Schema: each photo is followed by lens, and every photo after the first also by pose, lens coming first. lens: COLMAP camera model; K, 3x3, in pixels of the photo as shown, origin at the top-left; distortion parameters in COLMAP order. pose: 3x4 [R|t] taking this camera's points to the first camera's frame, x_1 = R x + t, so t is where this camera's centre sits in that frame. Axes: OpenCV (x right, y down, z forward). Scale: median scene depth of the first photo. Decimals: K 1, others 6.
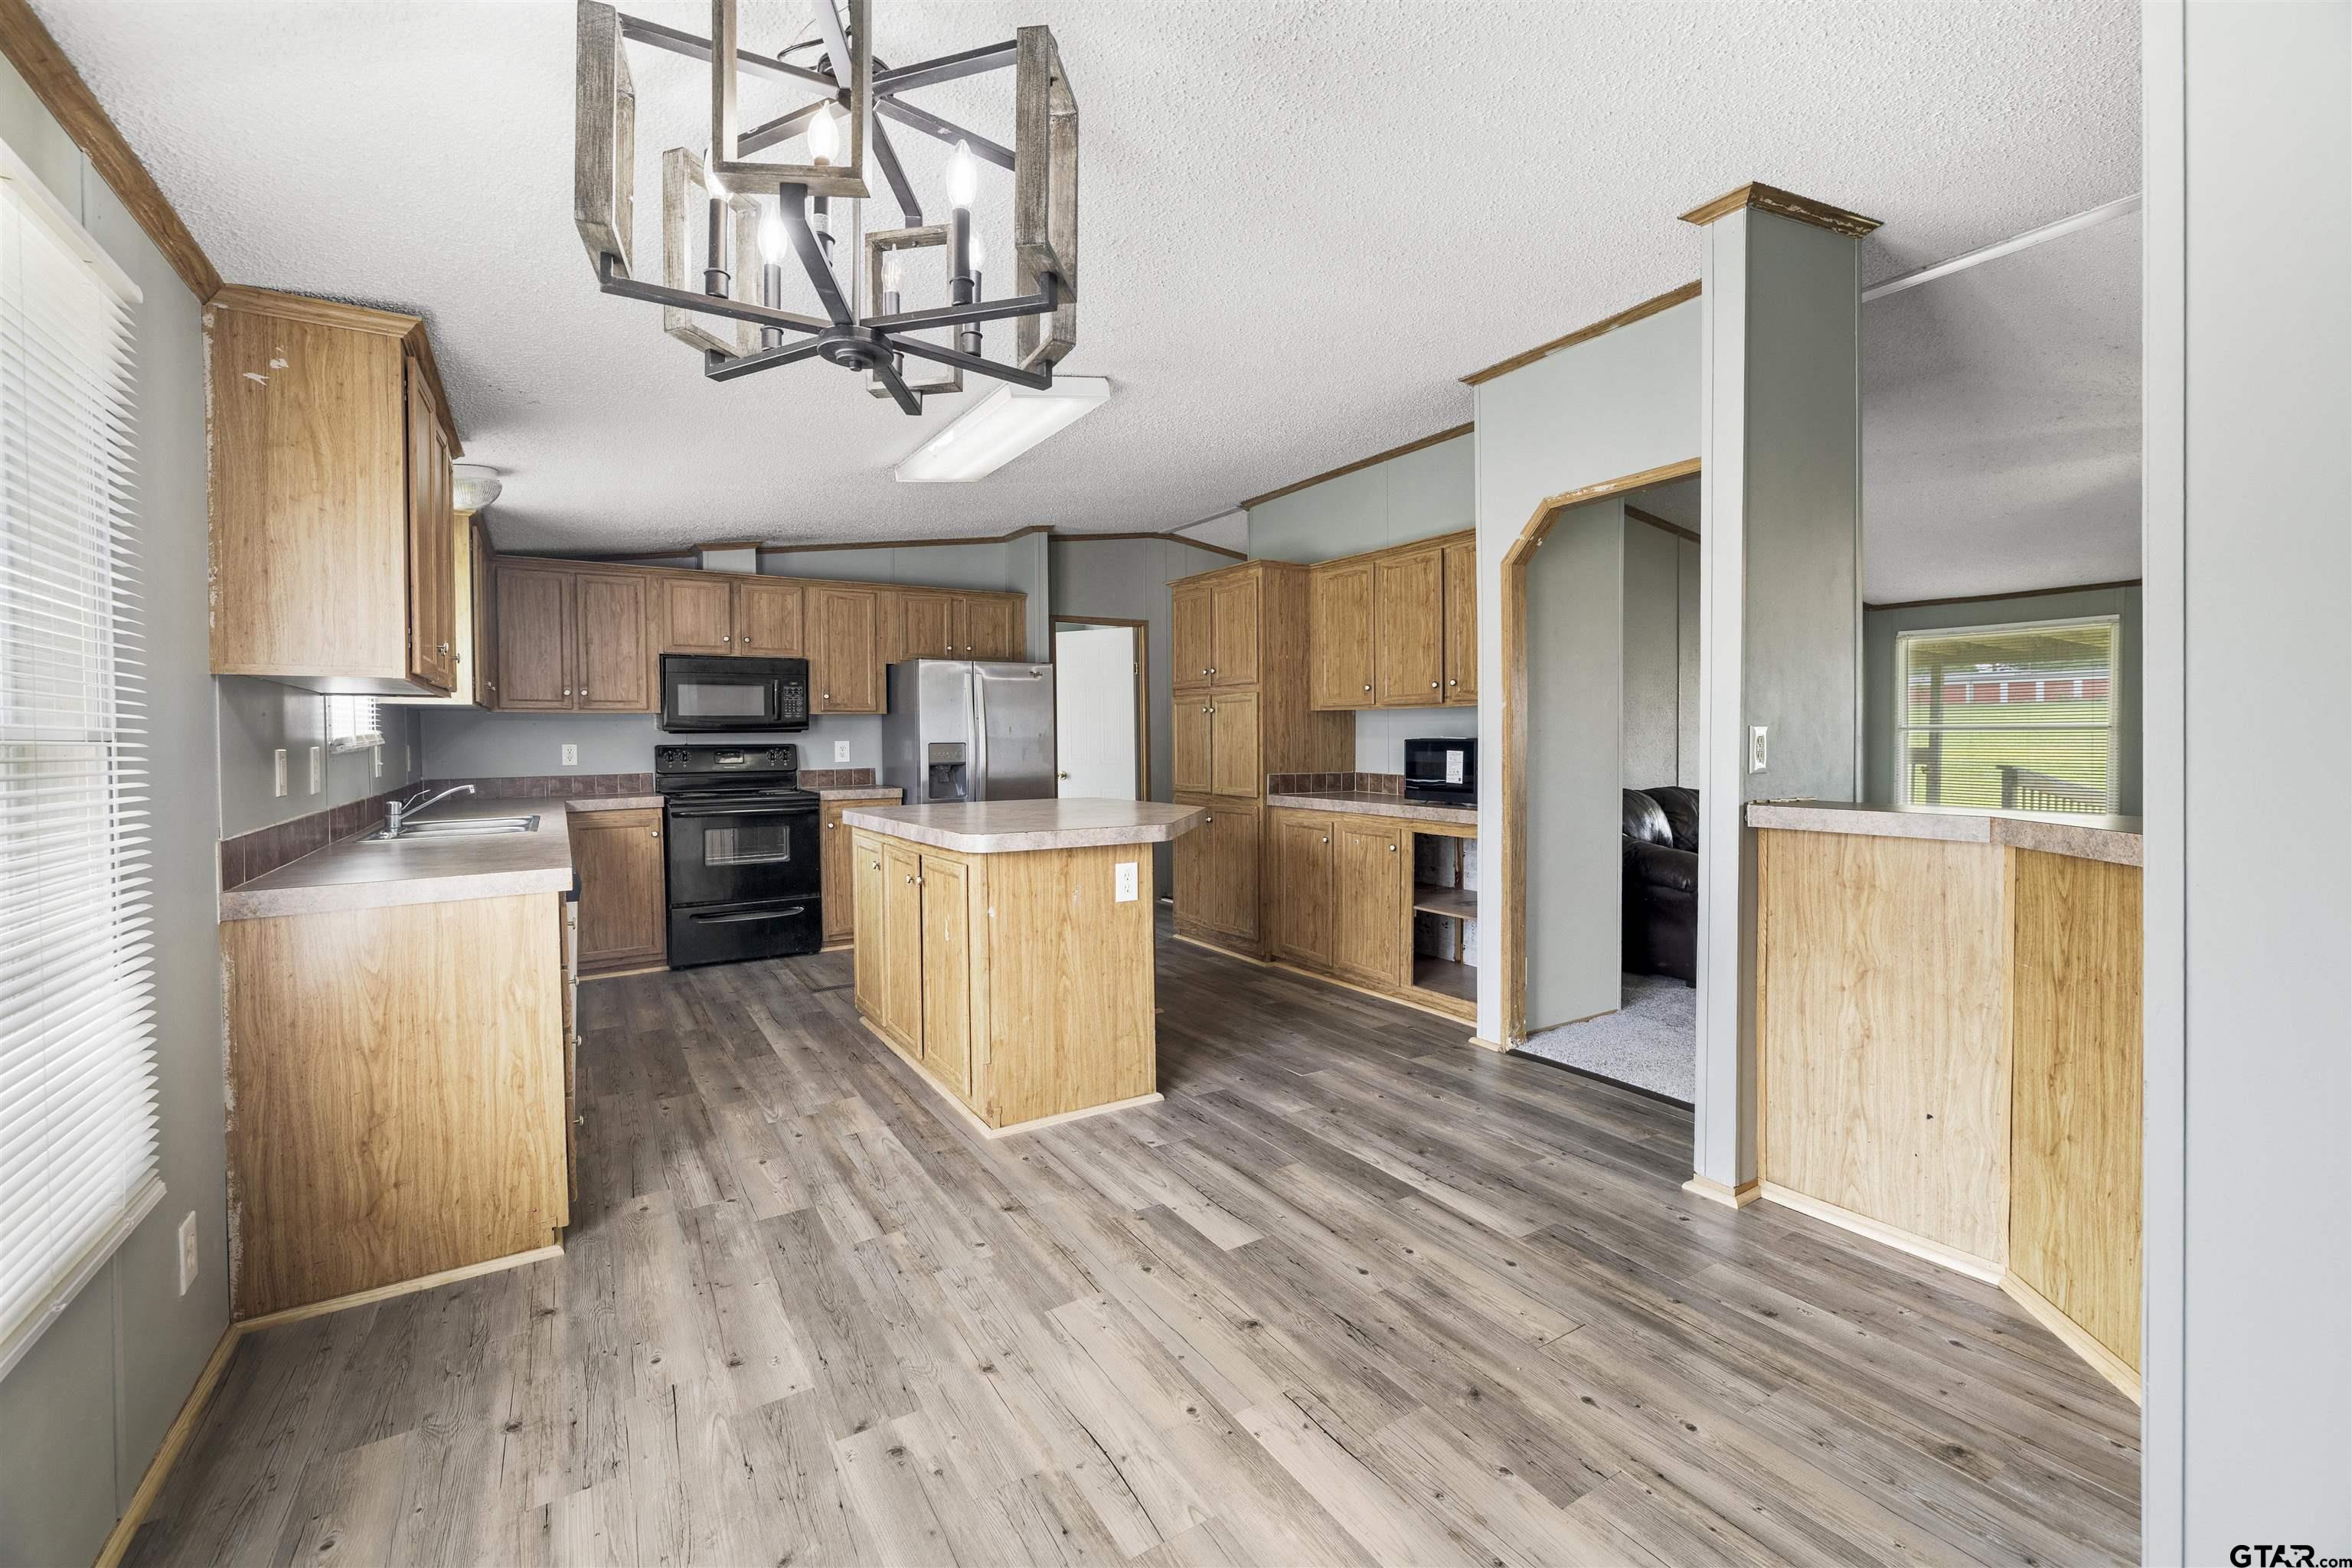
lens RADIAL K [[993.2, 0, 1173.8], [0, 993.2, 757.9], [0, 0, 1]] dist [0.002517, -0.000949]
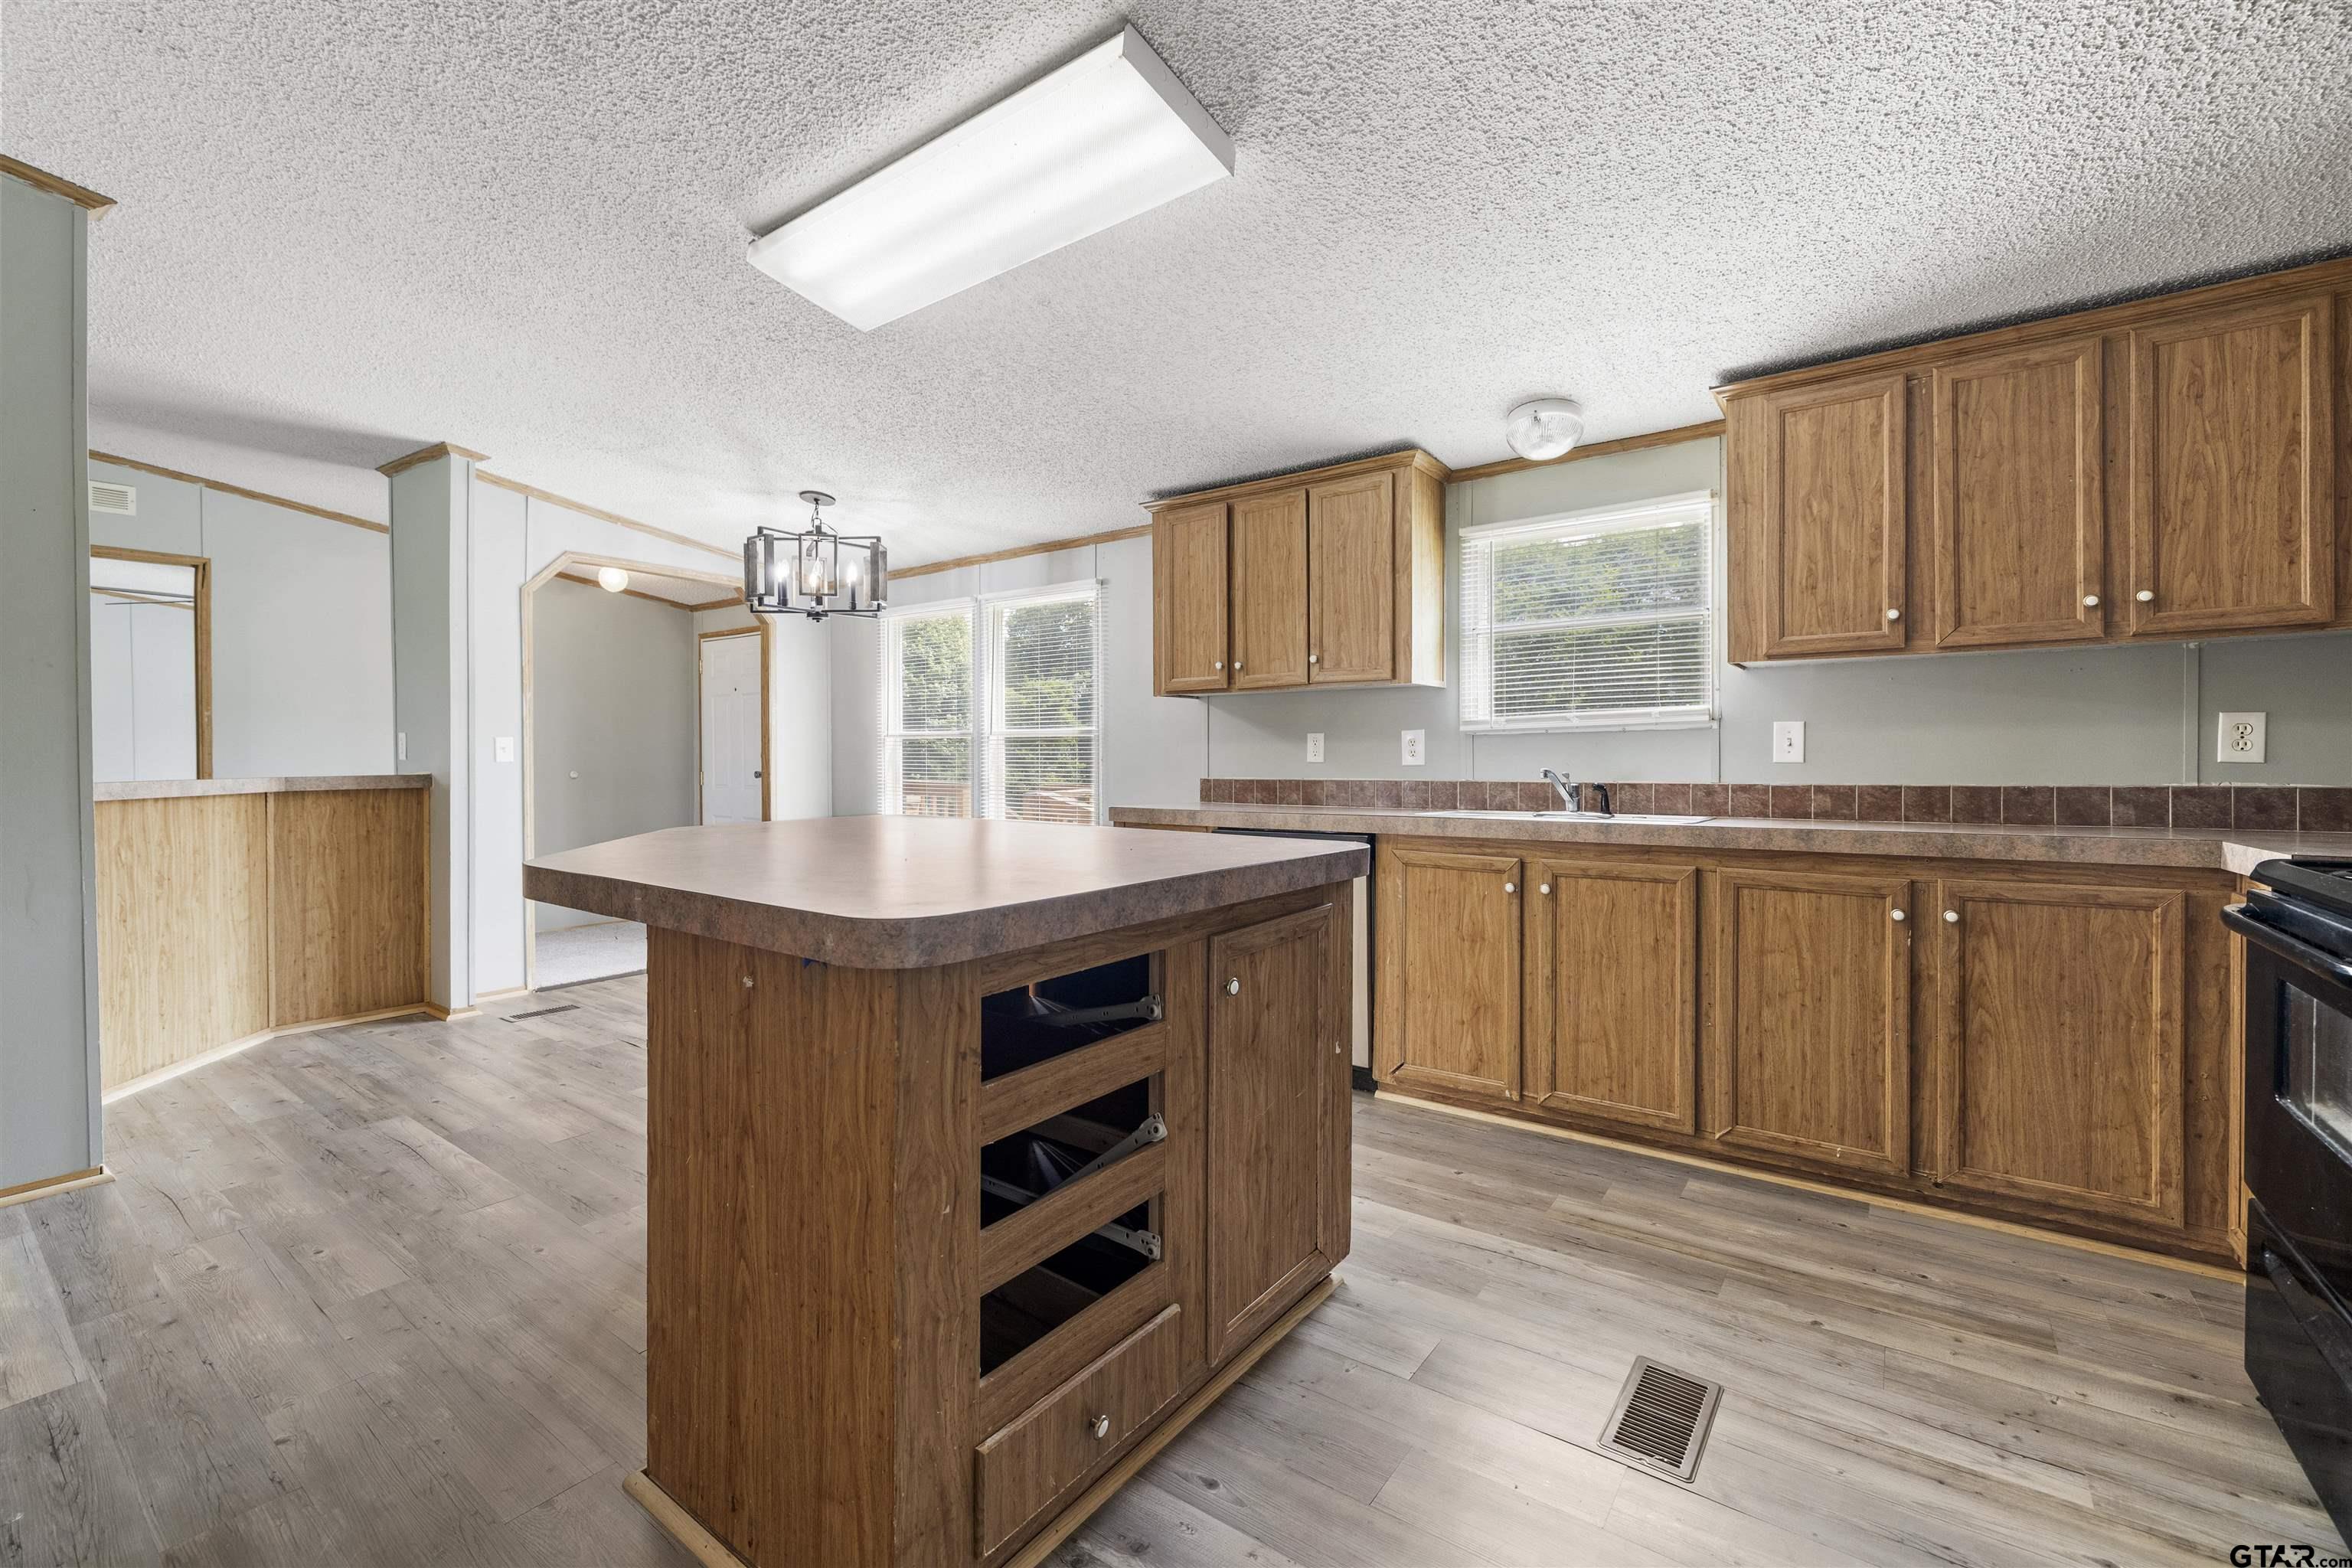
lens RADIAL K [[993.2, 0, 1176.1], [0, 993.2, 767.6], [0, 0, 1]] dist [0.002517, -0.000949]
pose [[-0.929927, 0.012631, -0.367527, -0.093514], [0.001782, 0.999553, 0.029846, -0.001270], [0.367740, 0.027099, -0.929534, 2.065703]]
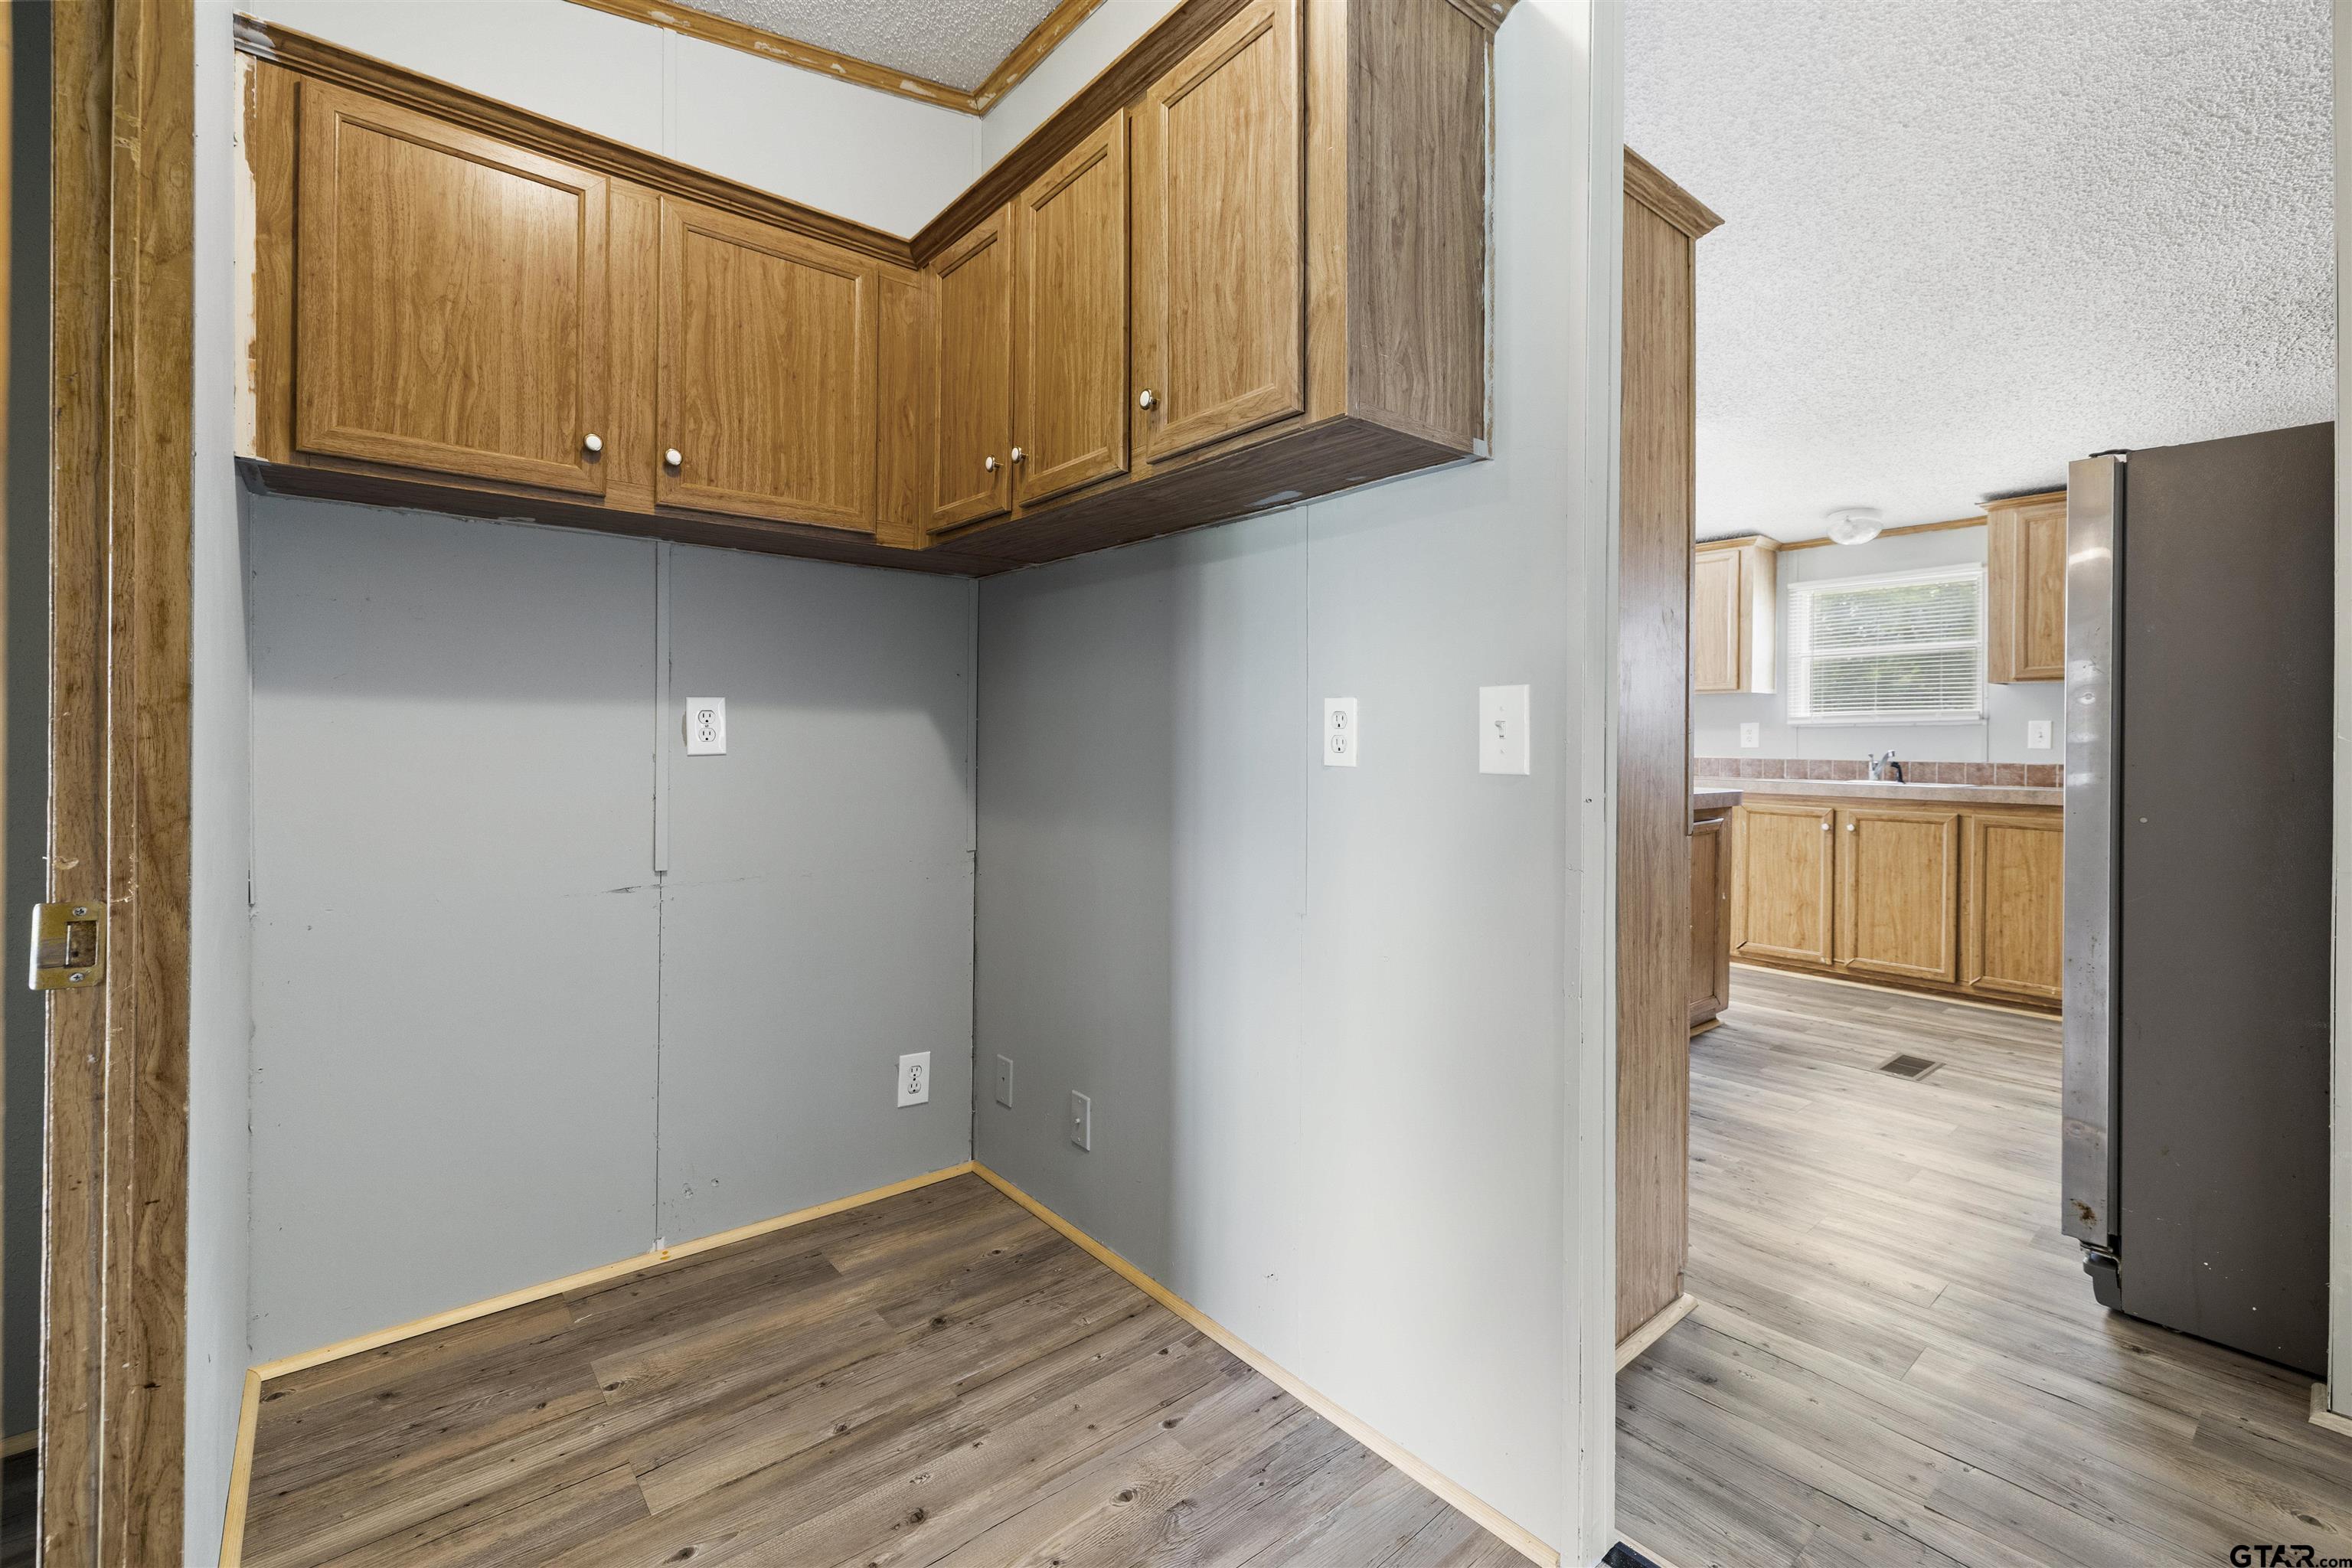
lens RADIAL K [[993.2, 0, 1194.8], [0, 993.2, 742.0], [0, 0, 1]] dist [0.002517, -0.000949]
pose [[-0.990503, 0.001293, -0.137483, 0.423068], [-0.002290, 0.999662, 0.025904, -0.021333], [0.137470, 0.025973, -0.990165, 2.668720]]
